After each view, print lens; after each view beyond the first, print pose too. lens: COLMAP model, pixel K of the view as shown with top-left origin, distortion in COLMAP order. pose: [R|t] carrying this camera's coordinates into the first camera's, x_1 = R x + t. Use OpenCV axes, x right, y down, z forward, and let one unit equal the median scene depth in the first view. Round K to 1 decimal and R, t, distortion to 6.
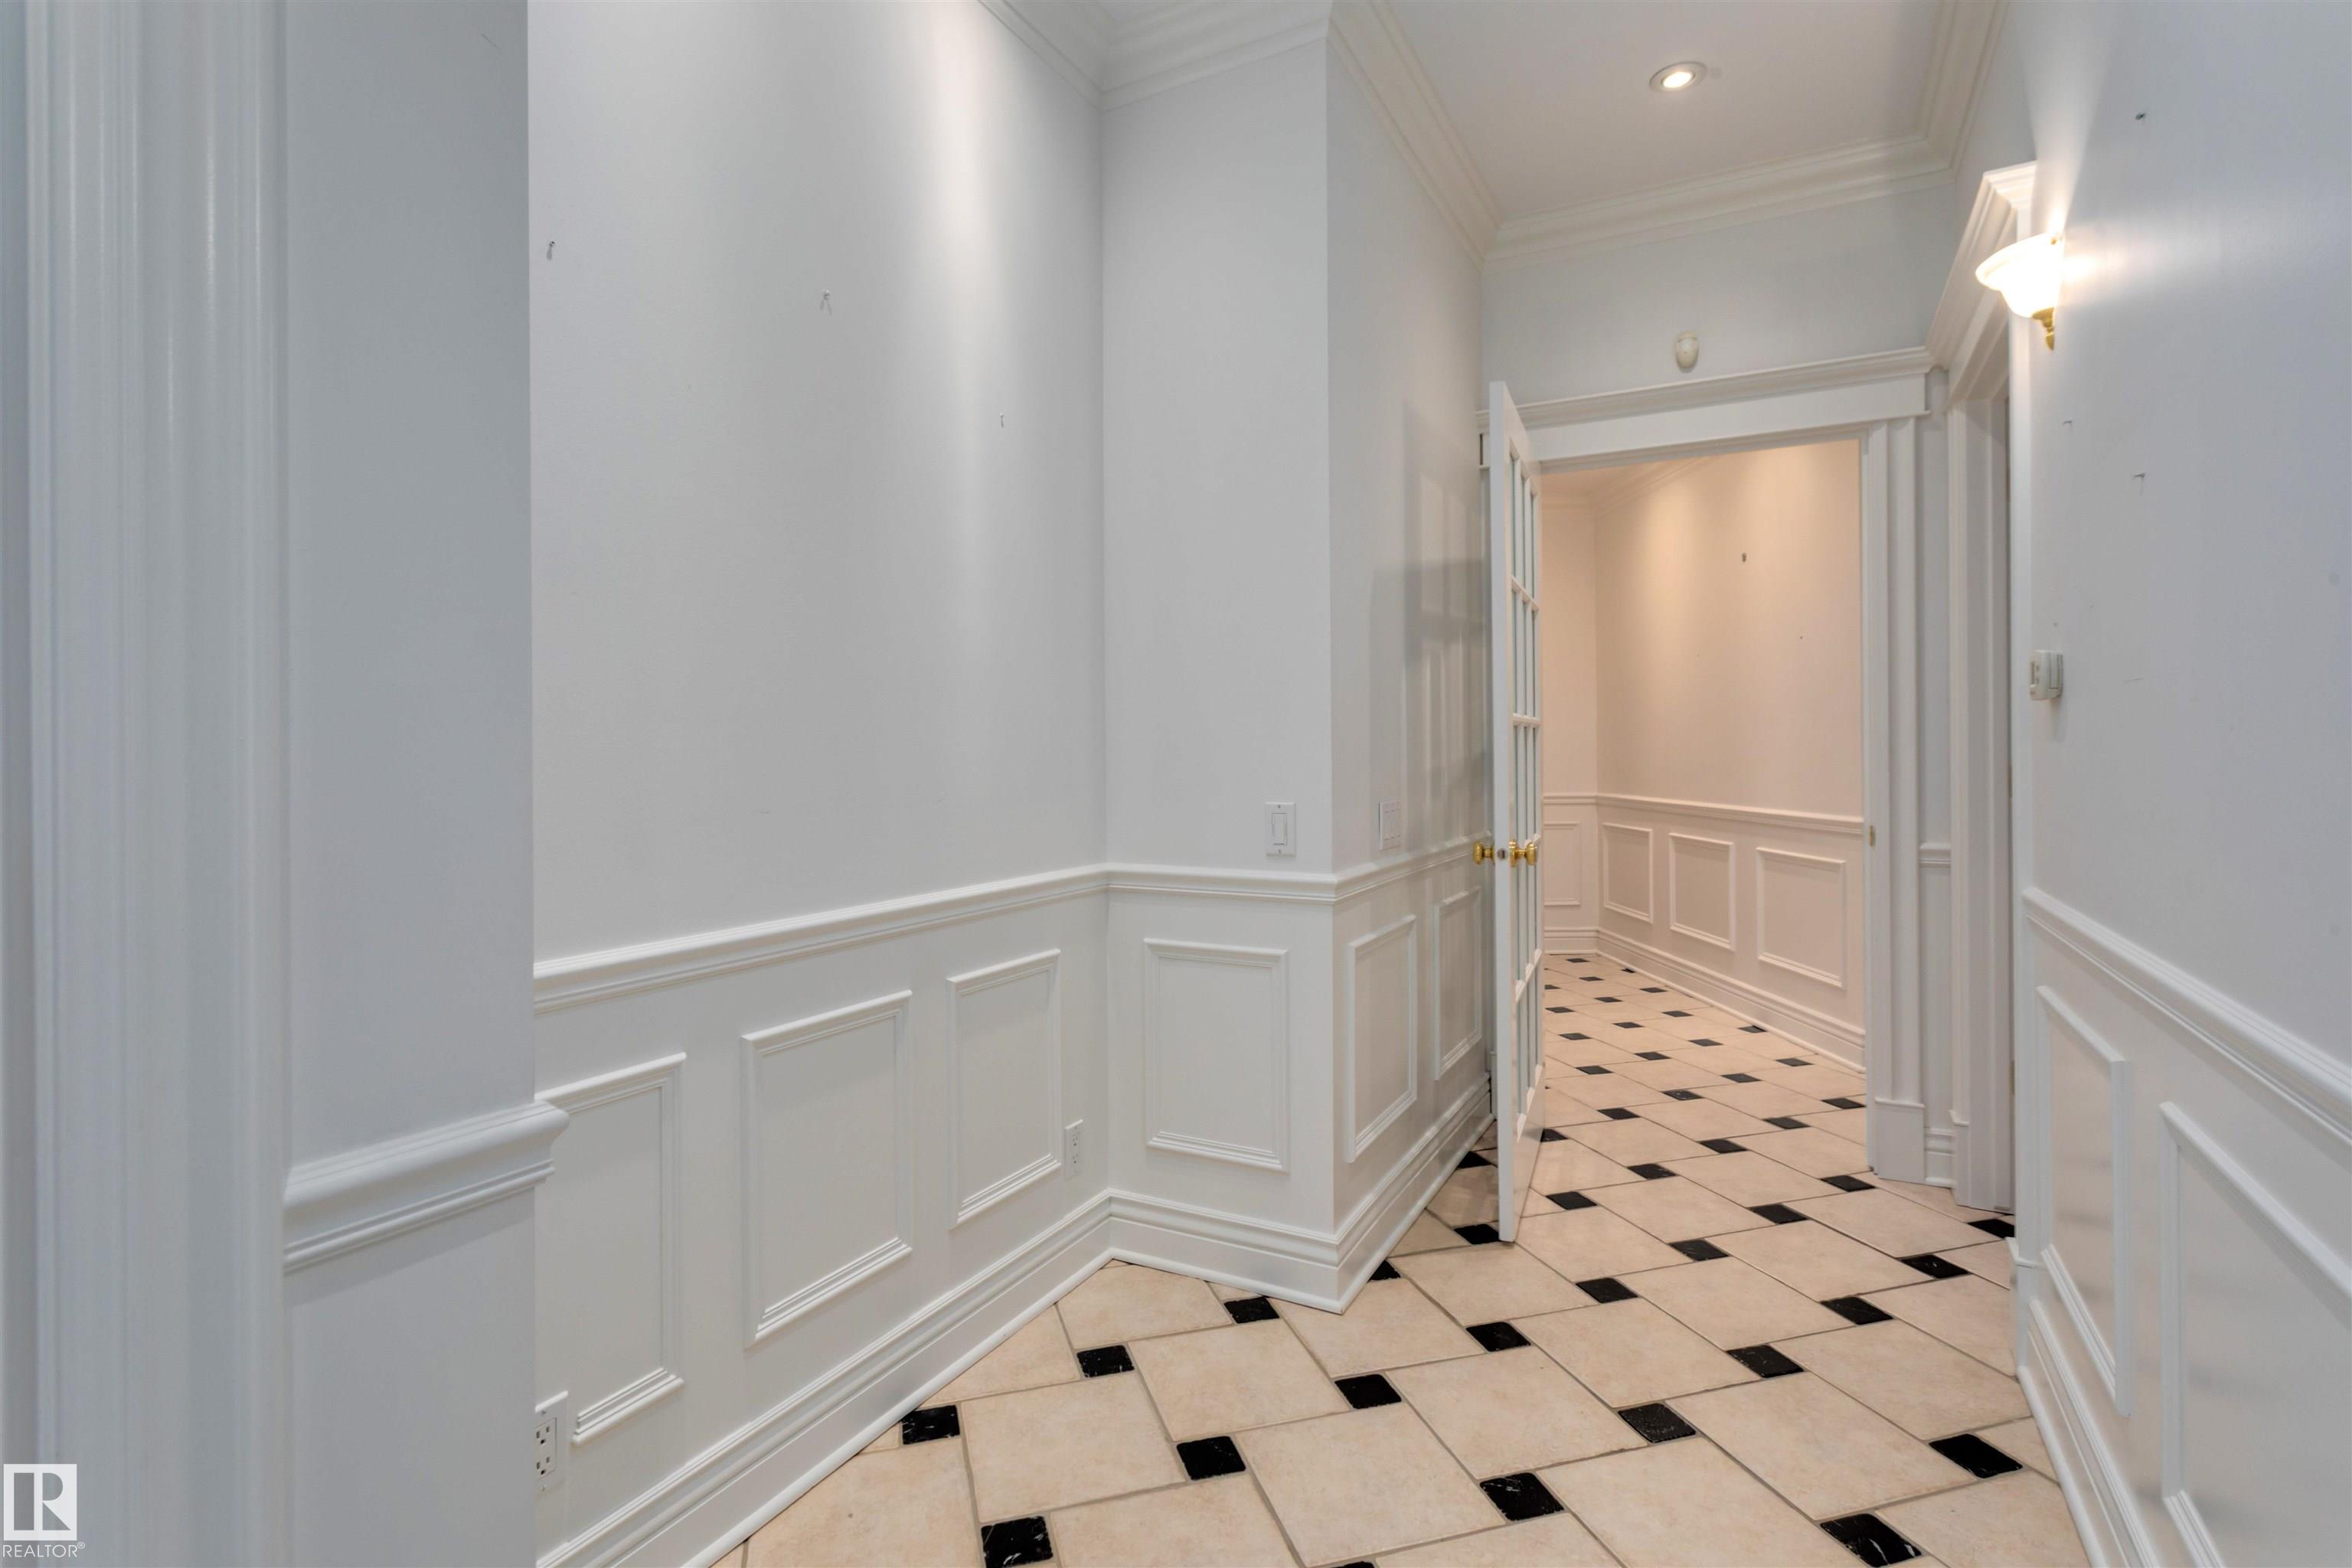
lens RADIAL K [[1157.8, 0, 1177.4], [0, 1157.8, 745.7], [0, 0, 1]] dist [0.004056, -0.000321]
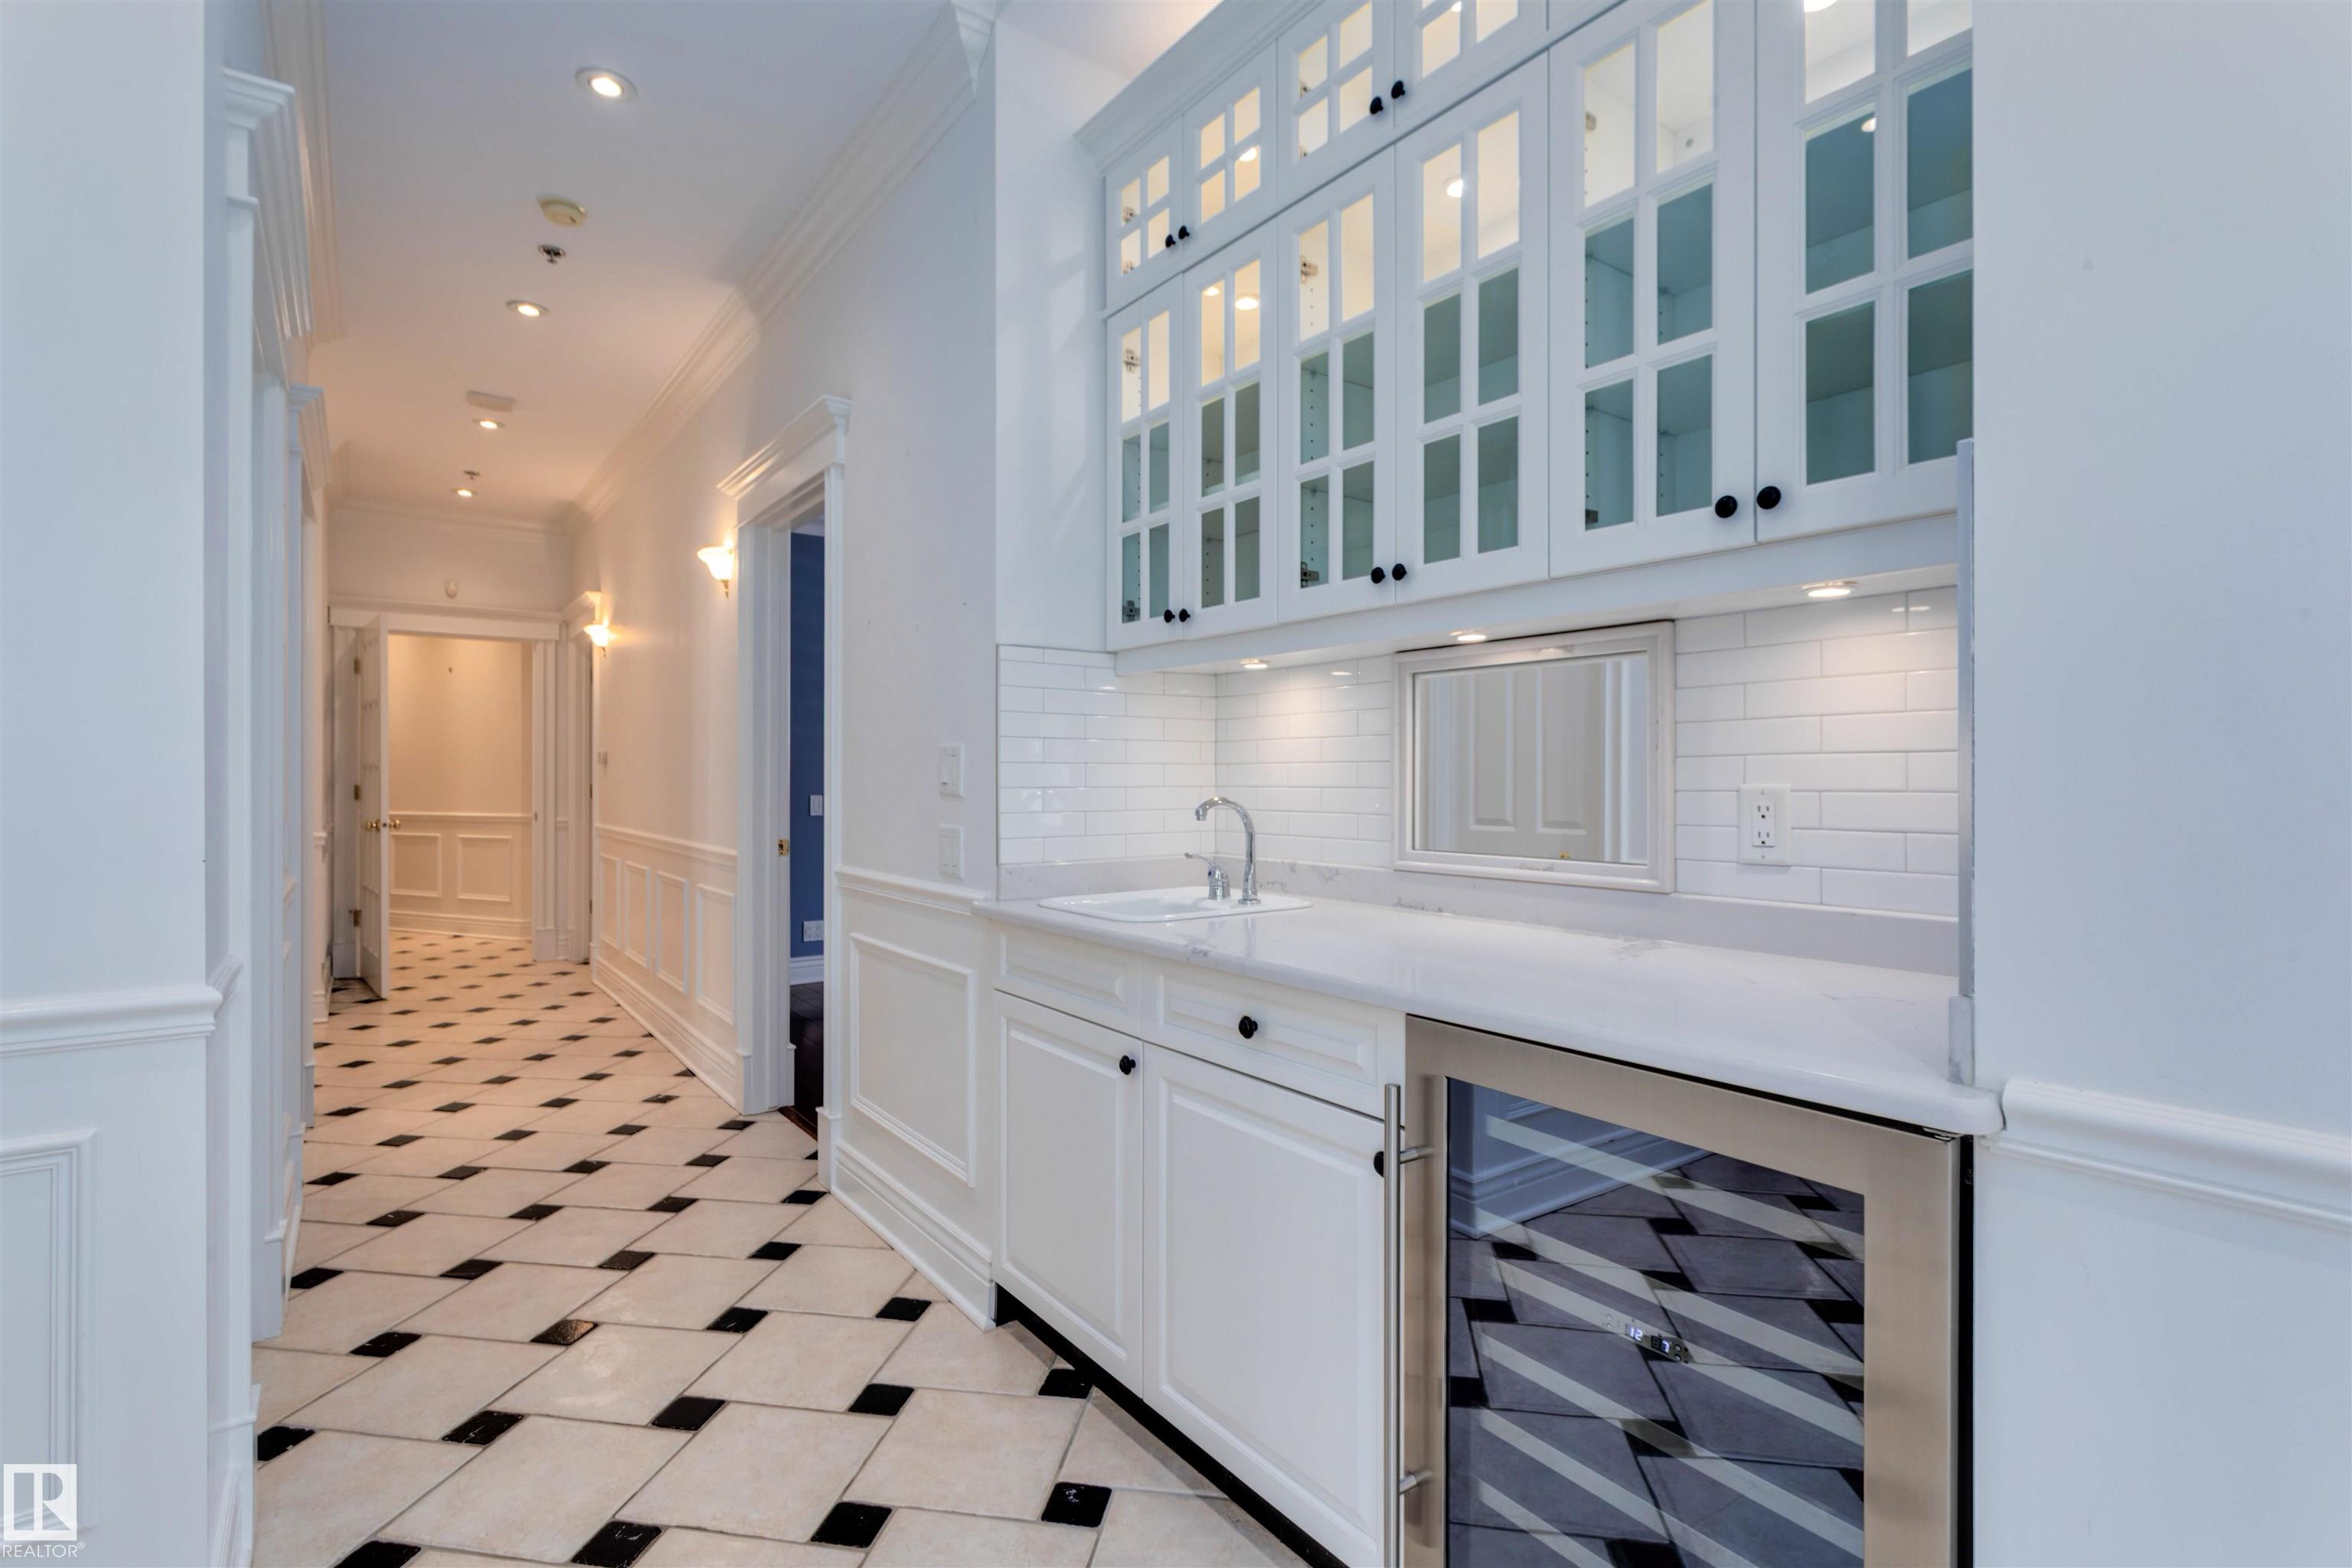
lens RADIAL K [[1107.3, 0, 1174.9], [0, 1107.3, 775.9], [0, 0, 1]] dist [-0.009327, 0.000511]
pose [[0.437851, 0.007812, 0.899013, -0.845292], [-0.003758, 0.999969, -0.006859, 0.006013], [-0.899039, -0.000375, 0.437867, -1.140898]]
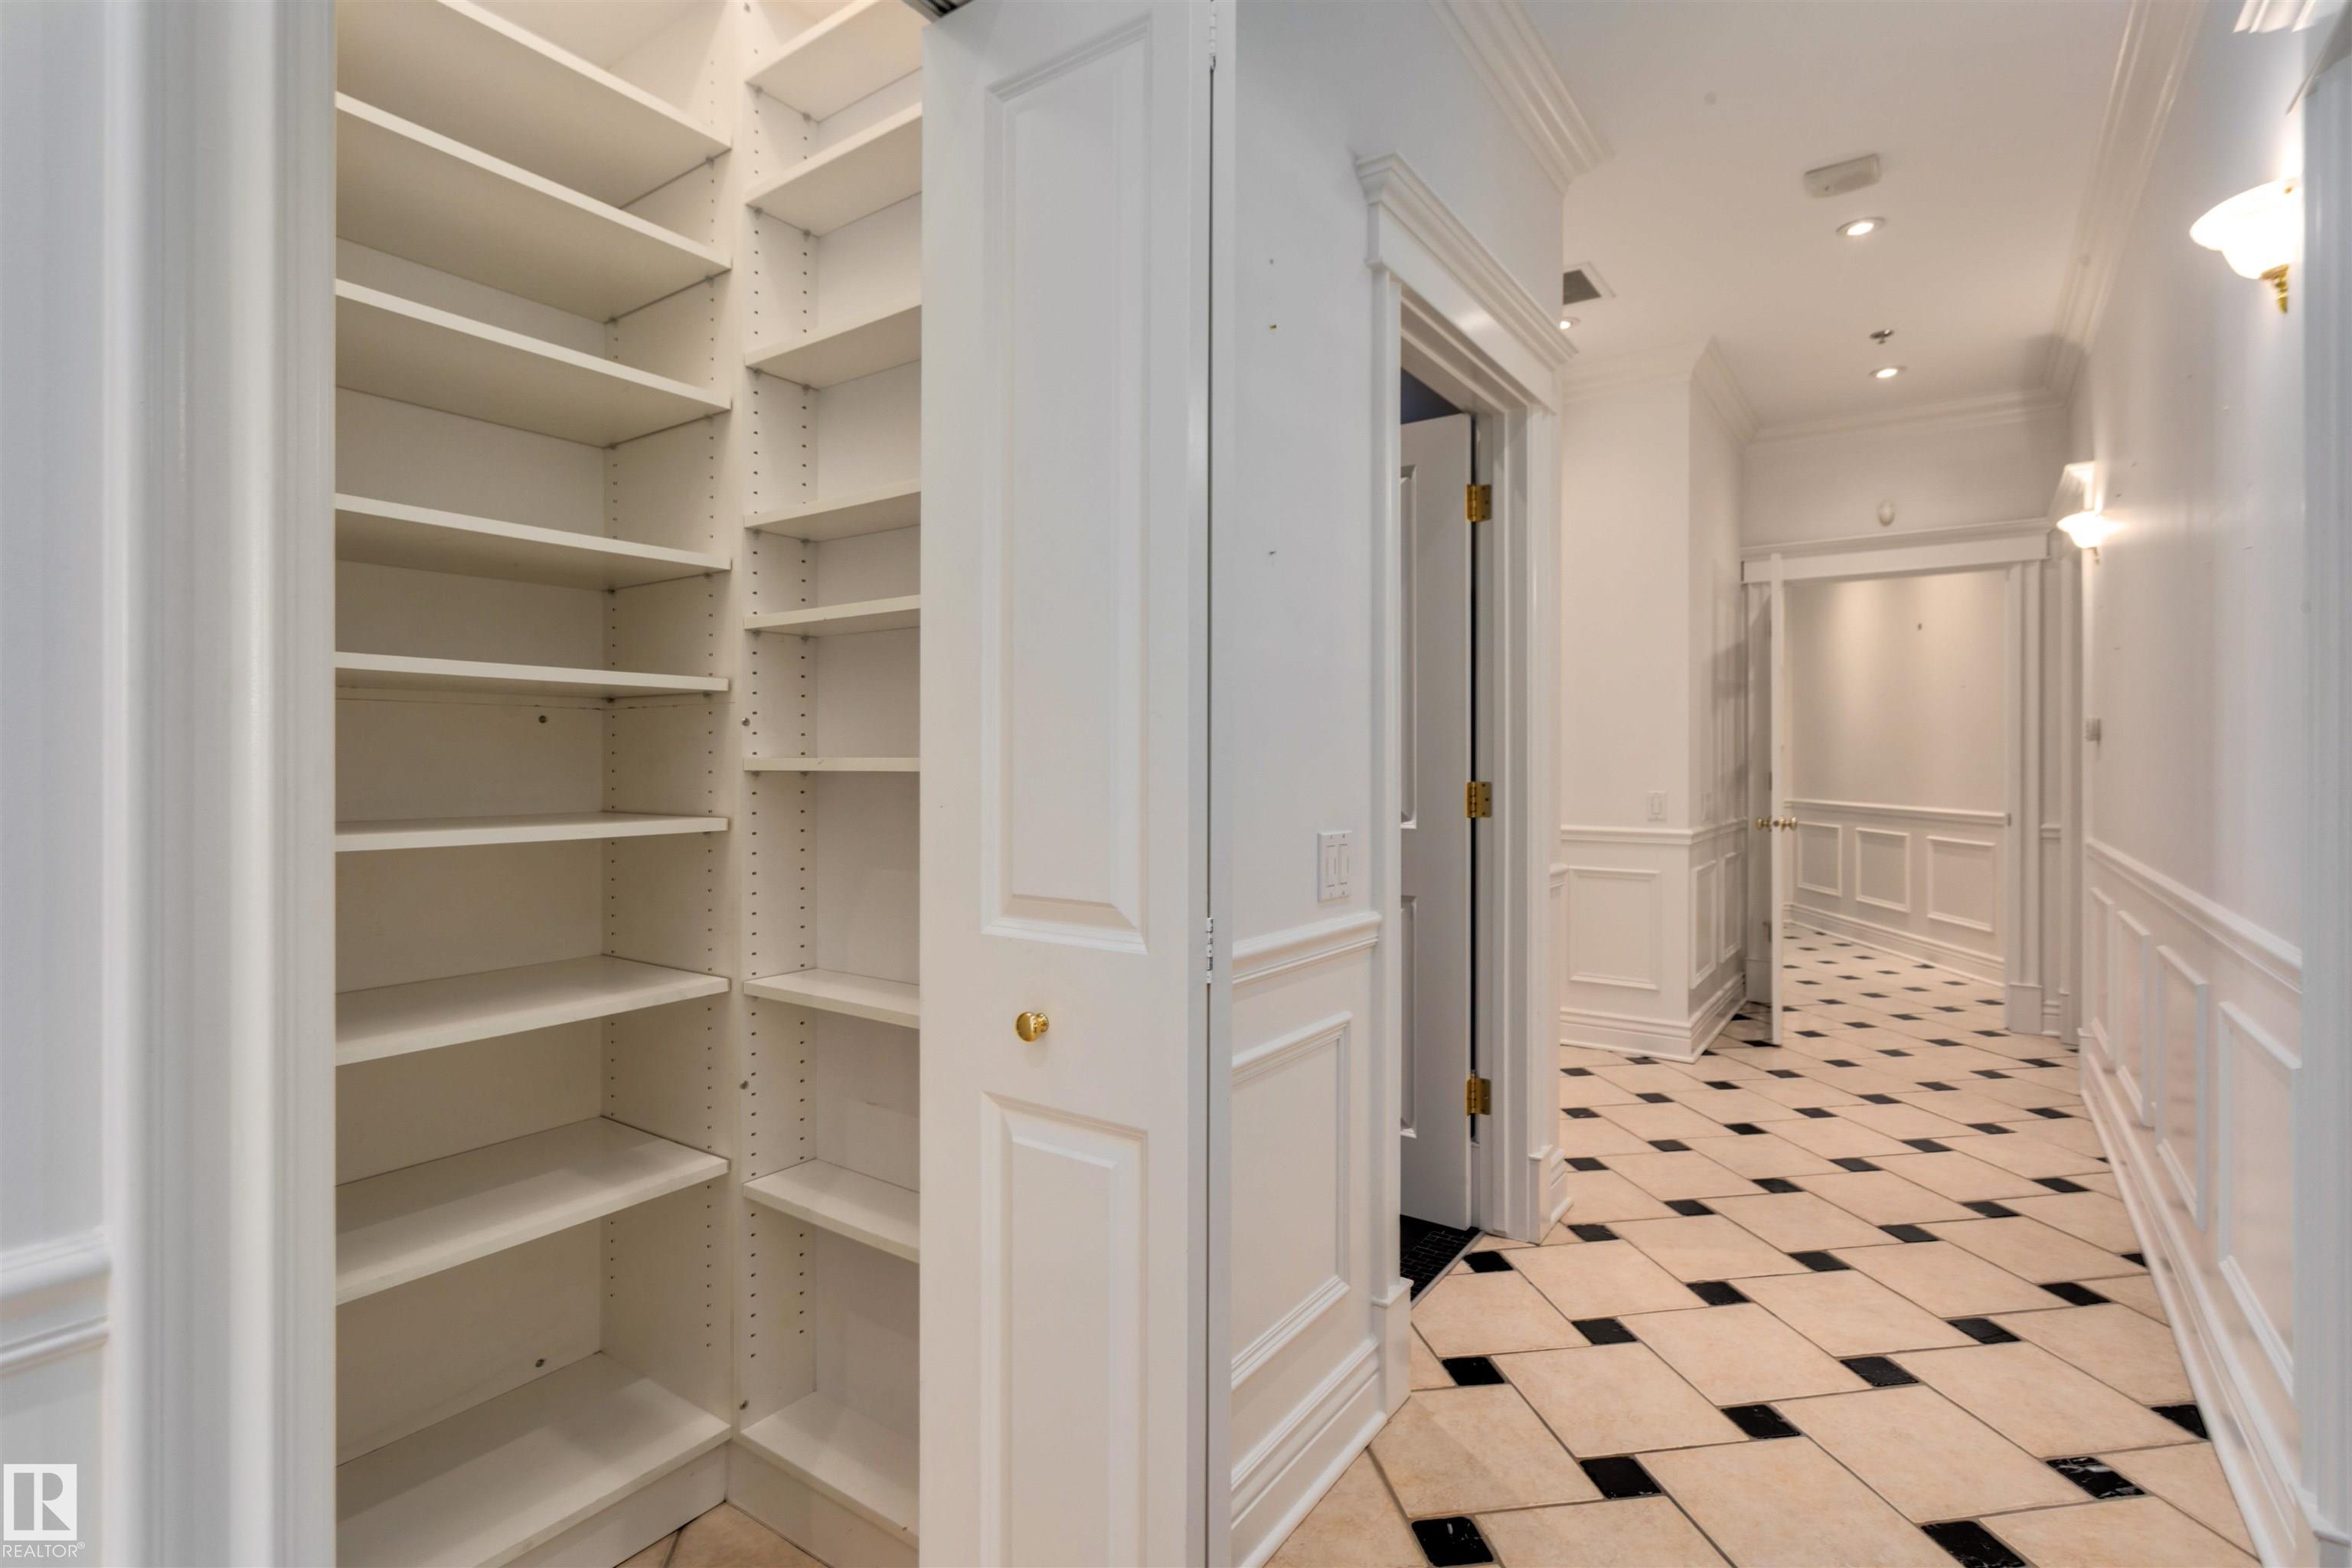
lens RADIAL K [[1111.8, 0, 1172.7], [0, 1111.8, 760.9], [0, 0, 1]] dist [0.001801, 0.000400]
pose [[0.992103, 0.008257, -0.125153, -0.364772], [-0.008042, 0.999965, 0.002226, 0.002108], [0.125167, -0.001202, 0.992135, -0.687246]]
